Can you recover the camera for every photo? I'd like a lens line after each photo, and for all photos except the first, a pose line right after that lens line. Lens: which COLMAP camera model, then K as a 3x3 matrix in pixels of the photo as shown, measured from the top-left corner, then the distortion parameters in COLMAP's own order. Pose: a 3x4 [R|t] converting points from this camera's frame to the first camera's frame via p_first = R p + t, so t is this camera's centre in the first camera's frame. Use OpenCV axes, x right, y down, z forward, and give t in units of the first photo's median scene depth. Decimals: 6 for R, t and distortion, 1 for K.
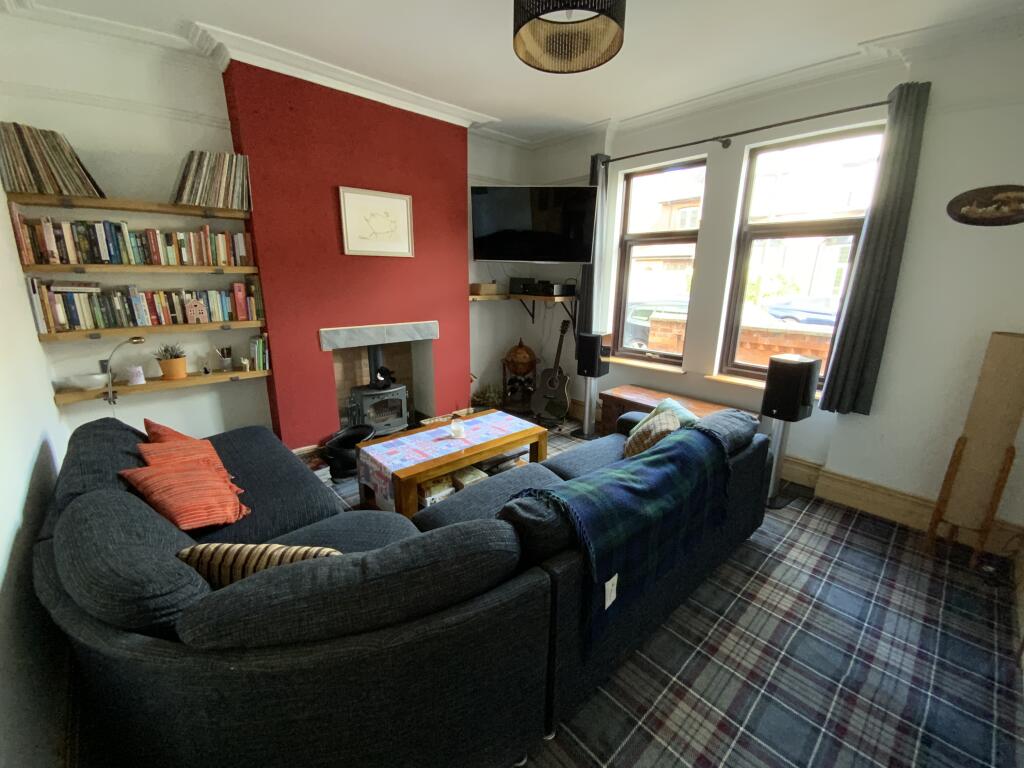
lens RADIAL K [[415.6, 0, 514.7], [0, 415.6, 382.0], [0, 0, 1]] dist [0.010101, -0.000542]
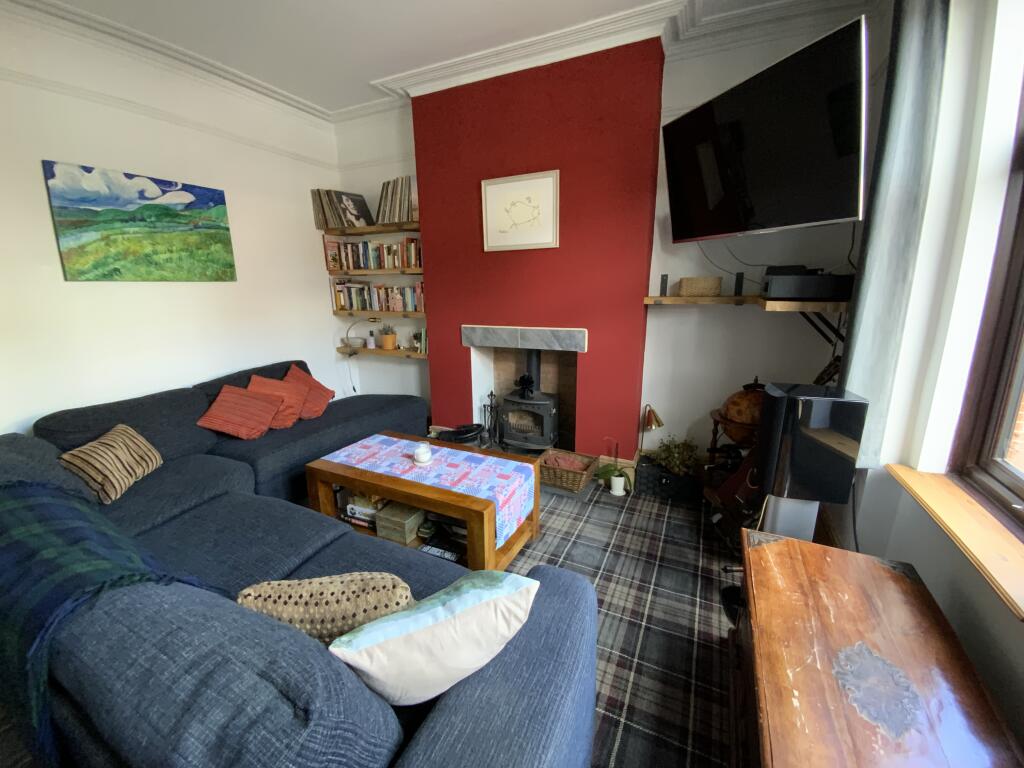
lens RADIAL K [[415.6, 0, 514.7], [0, 415.6, 382.0], [0, 0, 1]] dist [0.010101, -0.000542]
pose [[0.382002, 0.189546, -0.904515, 0.663944], [-0.225751, 0.968229, 0.107557, -0.154538], [0.896164, 0.163108, 0.412656, 0.848629]]
